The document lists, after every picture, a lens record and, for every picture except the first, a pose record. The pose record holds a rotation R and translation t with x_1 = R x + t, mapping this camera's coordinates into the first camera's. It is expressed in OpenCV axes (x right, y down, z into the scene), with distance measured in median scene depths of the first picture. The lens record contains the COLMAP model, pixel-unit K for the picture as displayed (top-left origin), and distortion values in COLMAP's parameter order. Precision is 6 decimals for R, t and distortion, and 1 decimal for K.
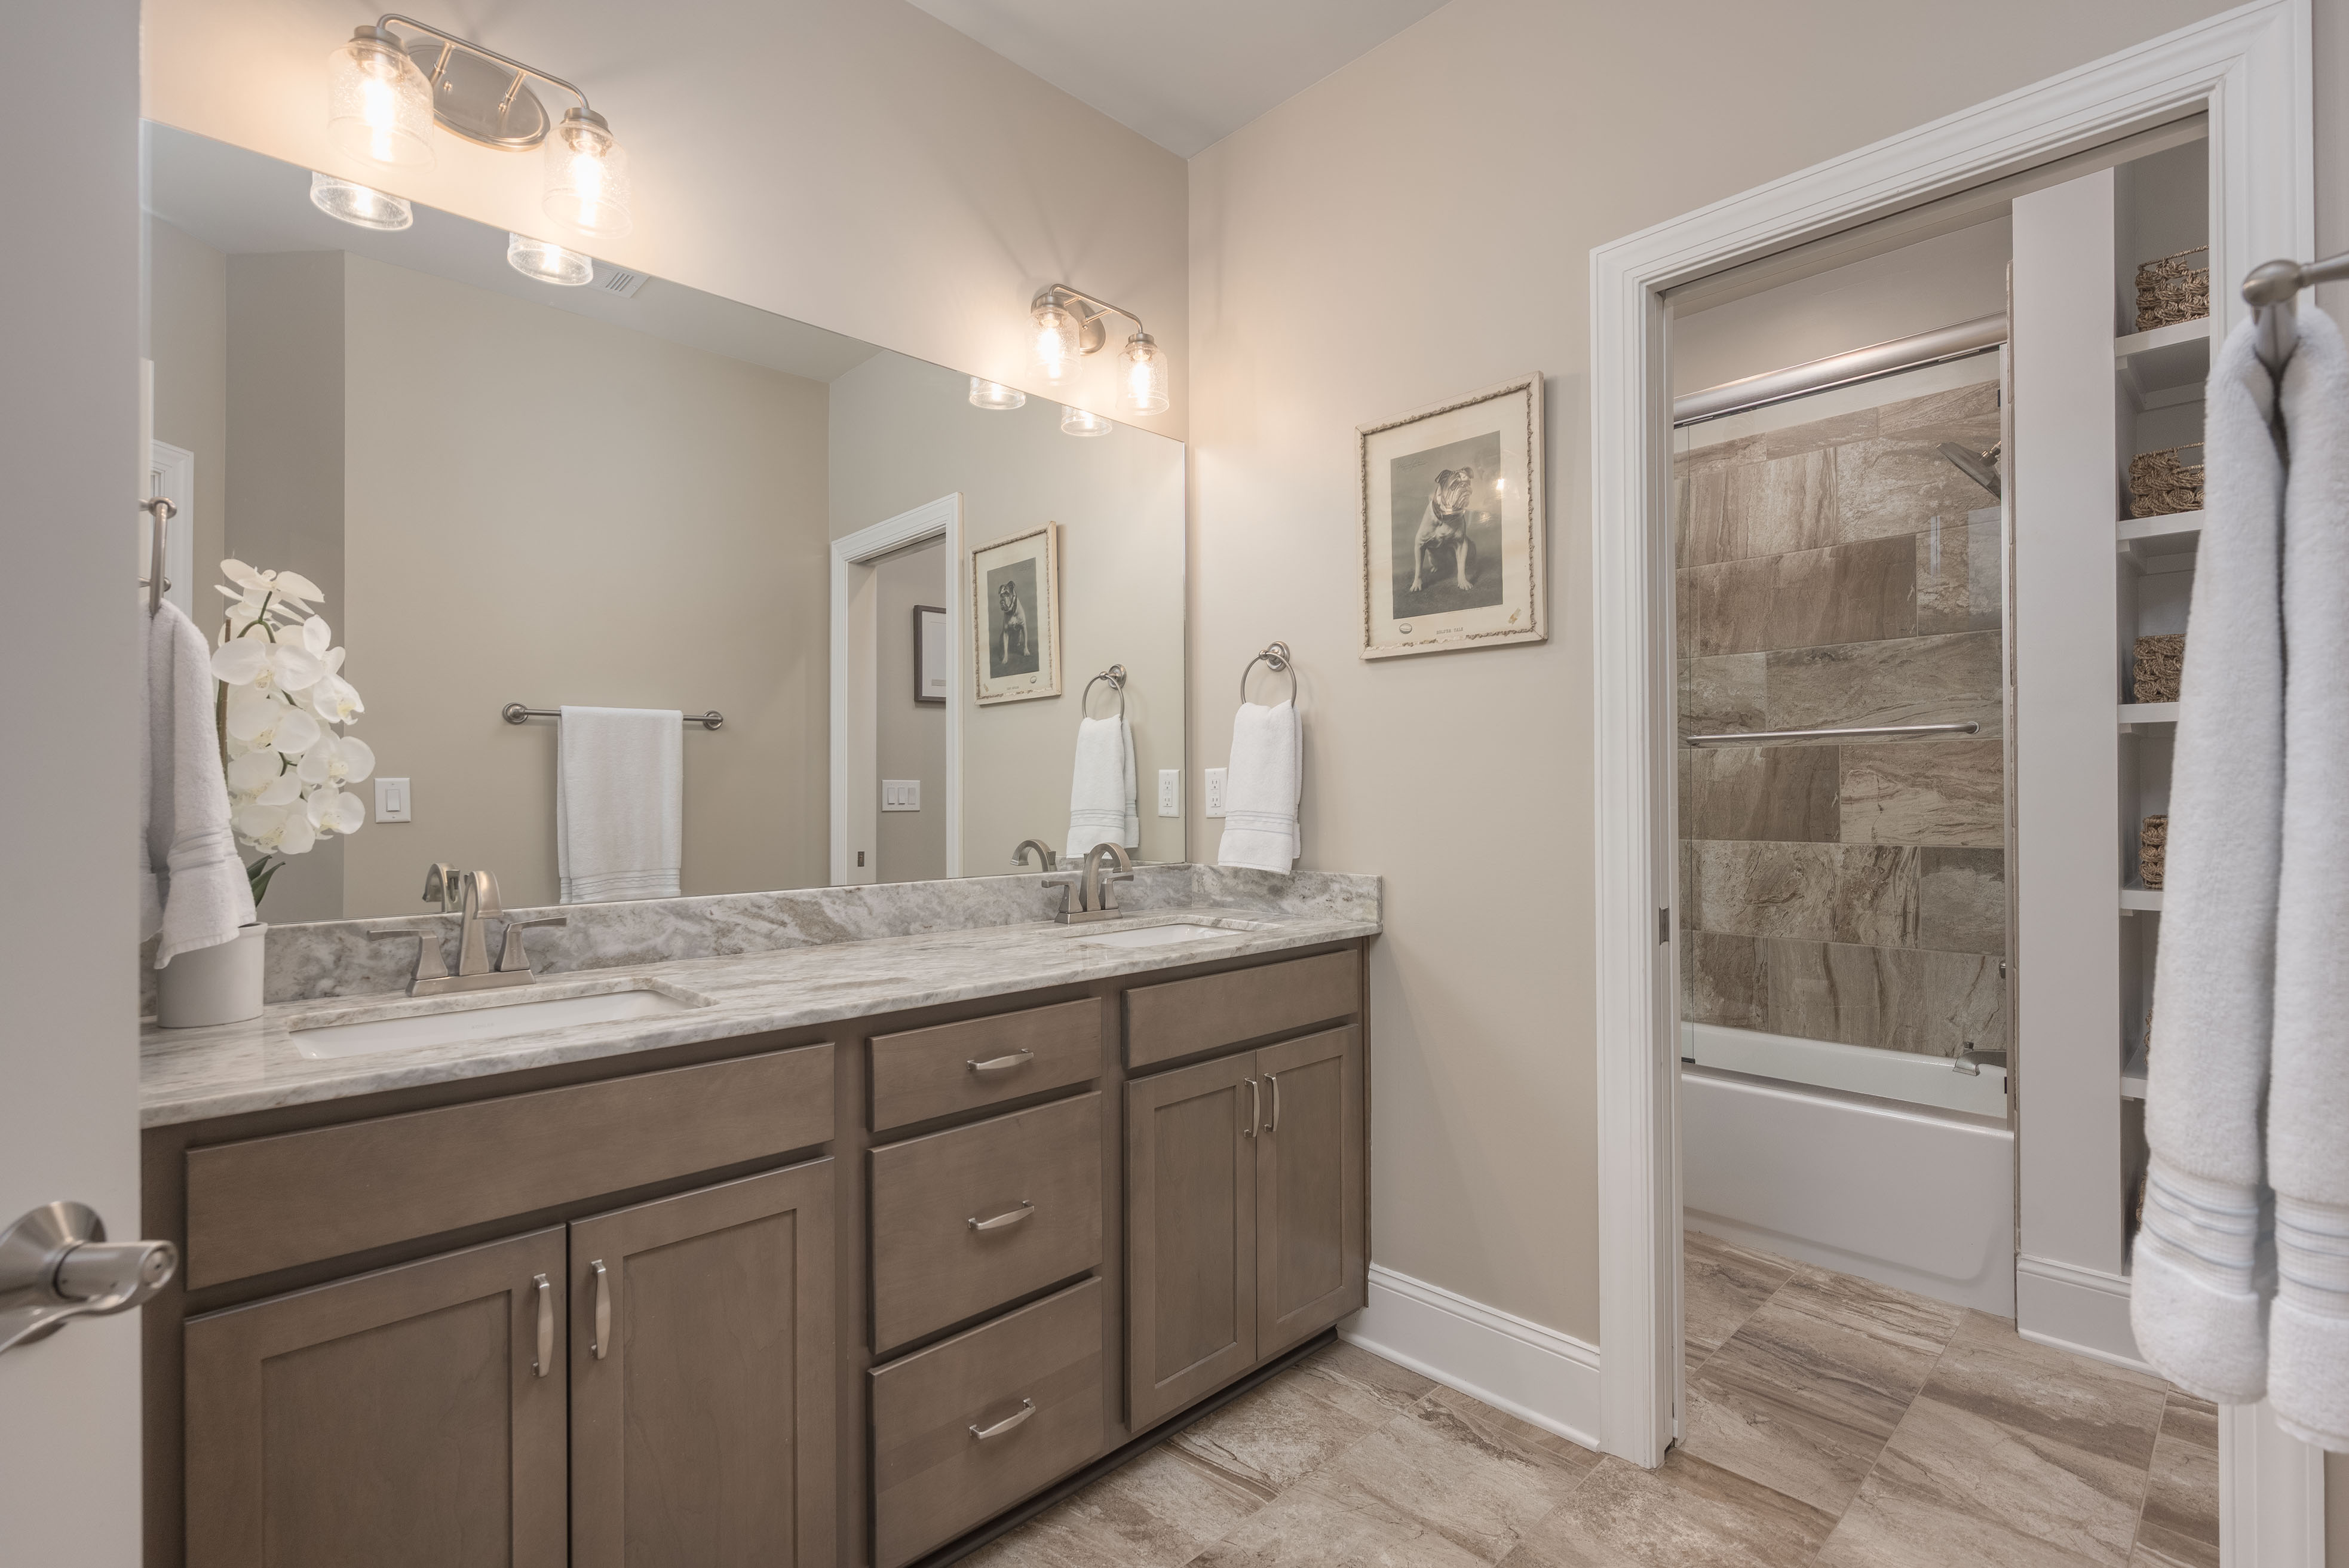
lens RADIAL K [[1074.2, 0, 1175.9], [0, 1074.2, 776.5], [0, 0, 1]] dist [0.001525, 0.000191]
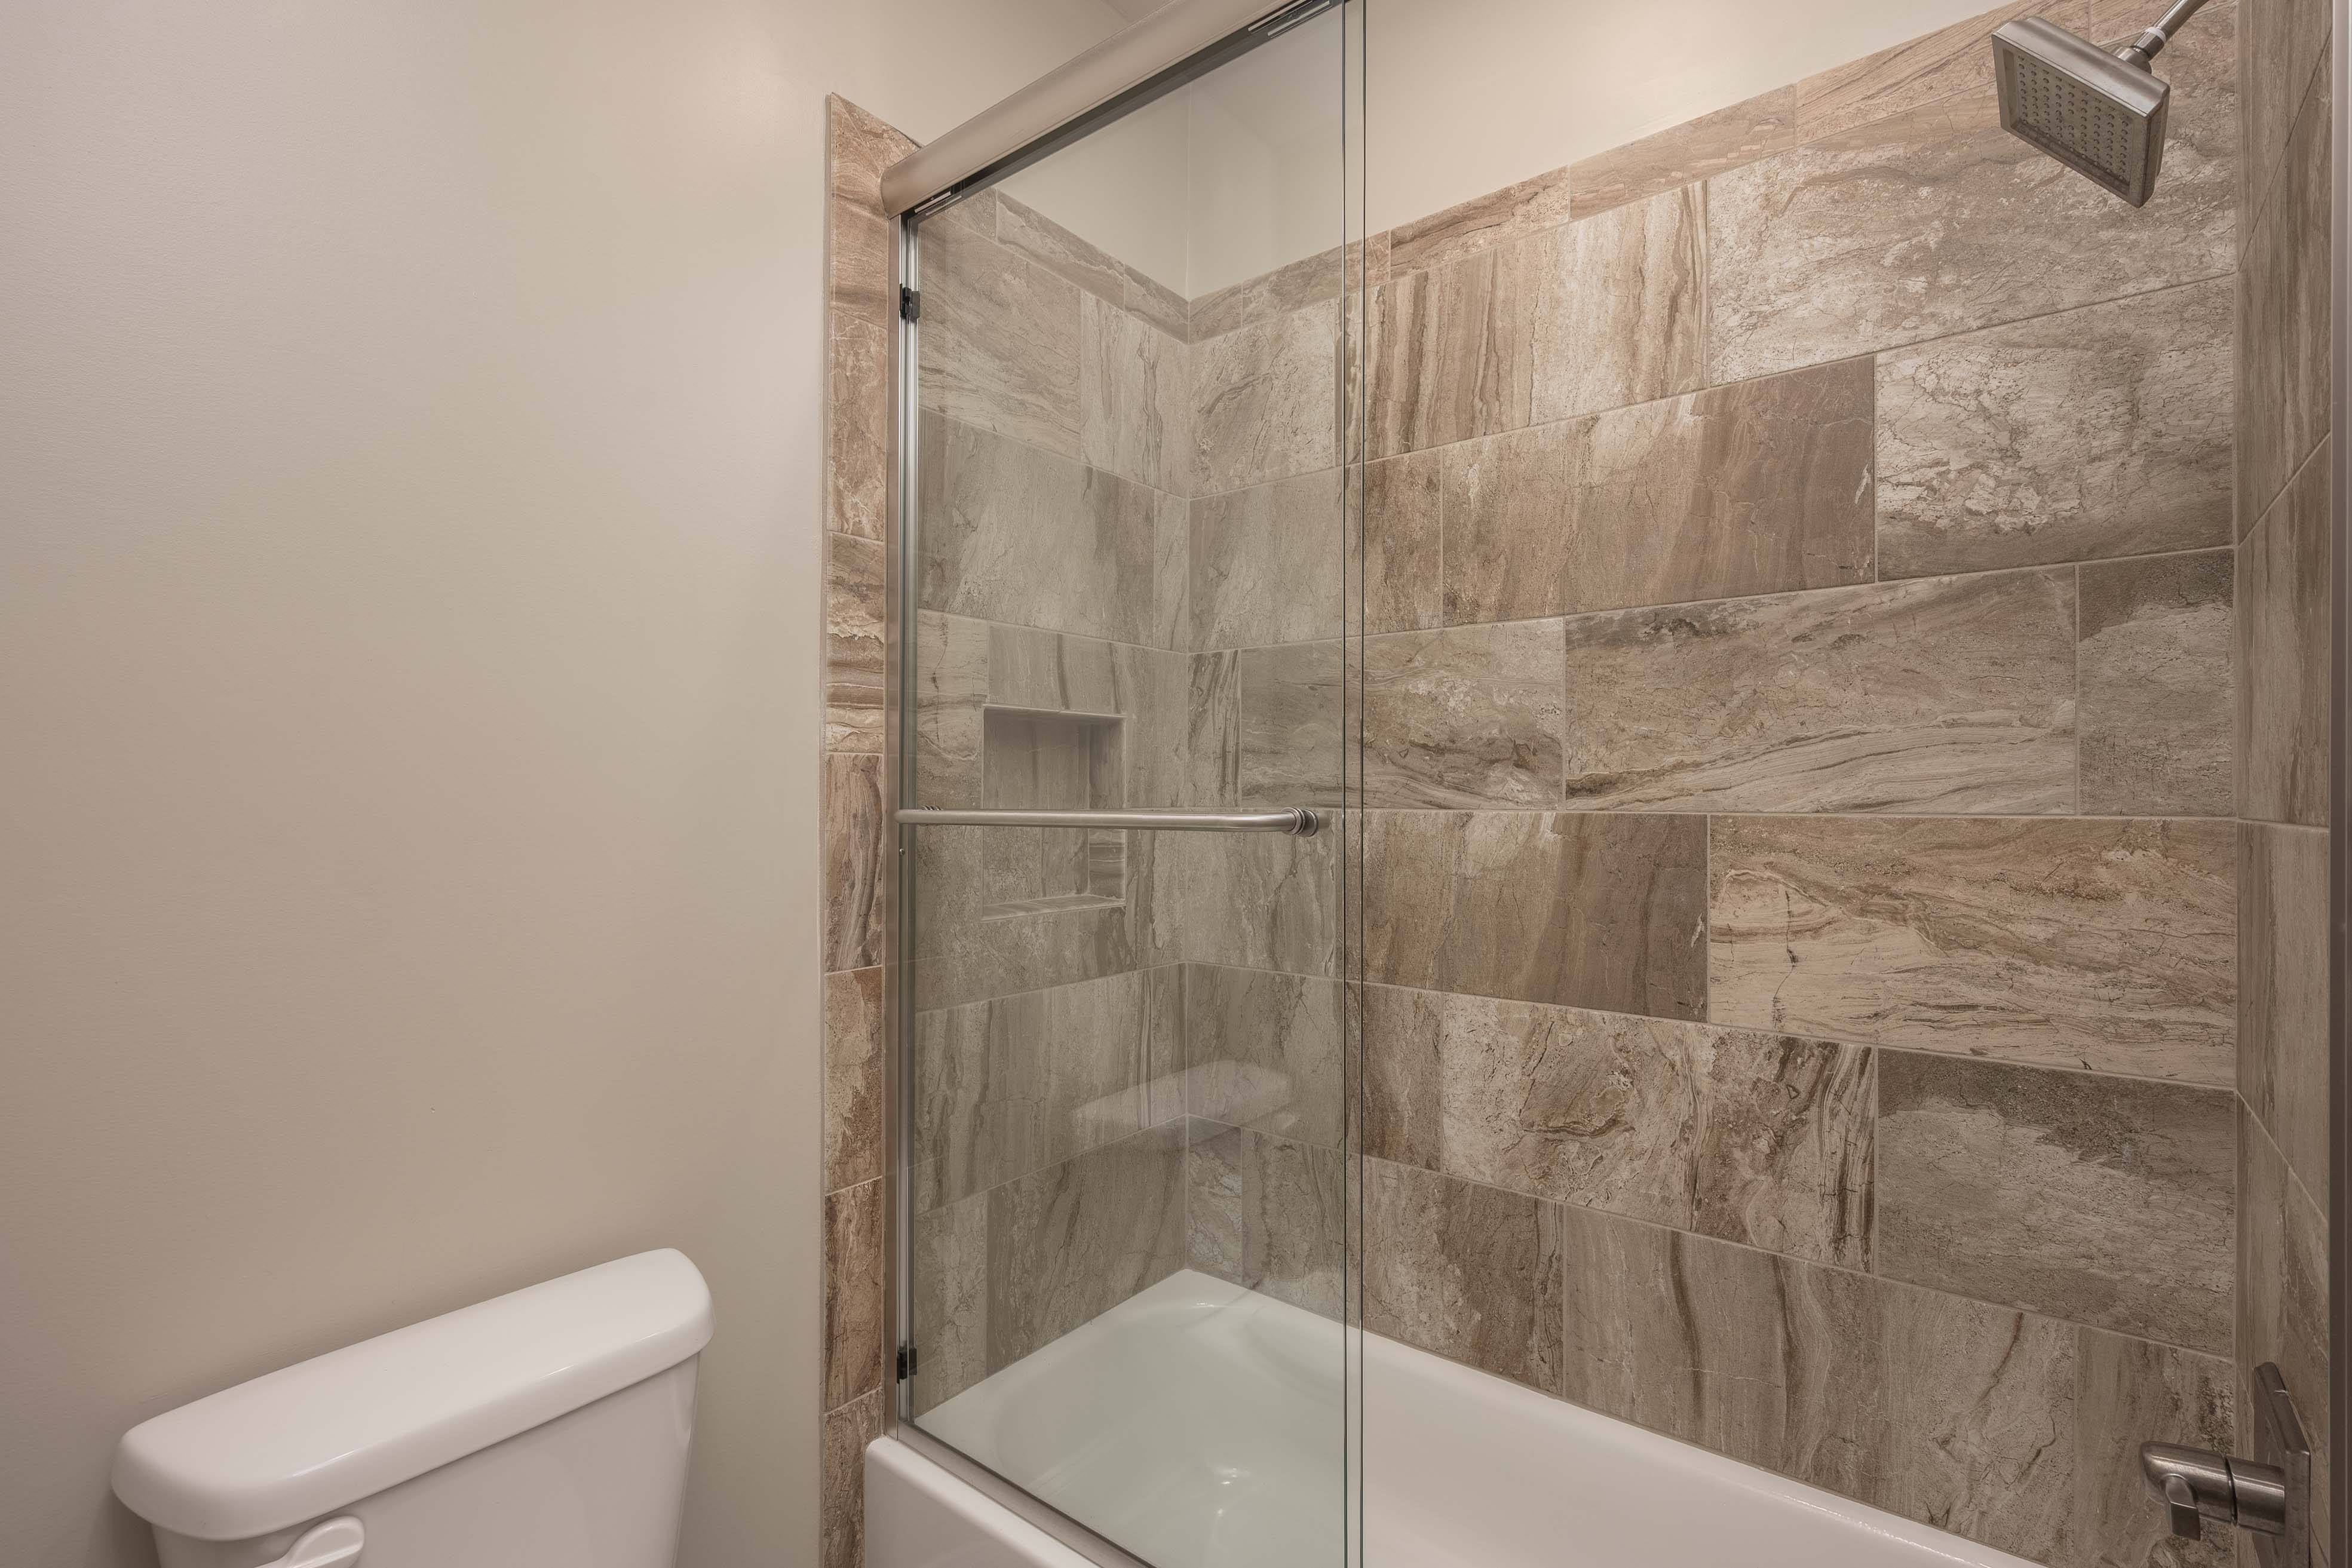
lens RADIAL K [[1075.6, 0, 1177.4], [0, 1075.6, 776.5], [0, 0, 1]] dist [0.001525, 0.000191]
pose [[0.990172, 0.008837, 0.139578, 0.321707], [-0.008897, 0.999960, -0.000196, -0.044004], [-0.139574, -0.001048, 0.990211, 0.566305]]
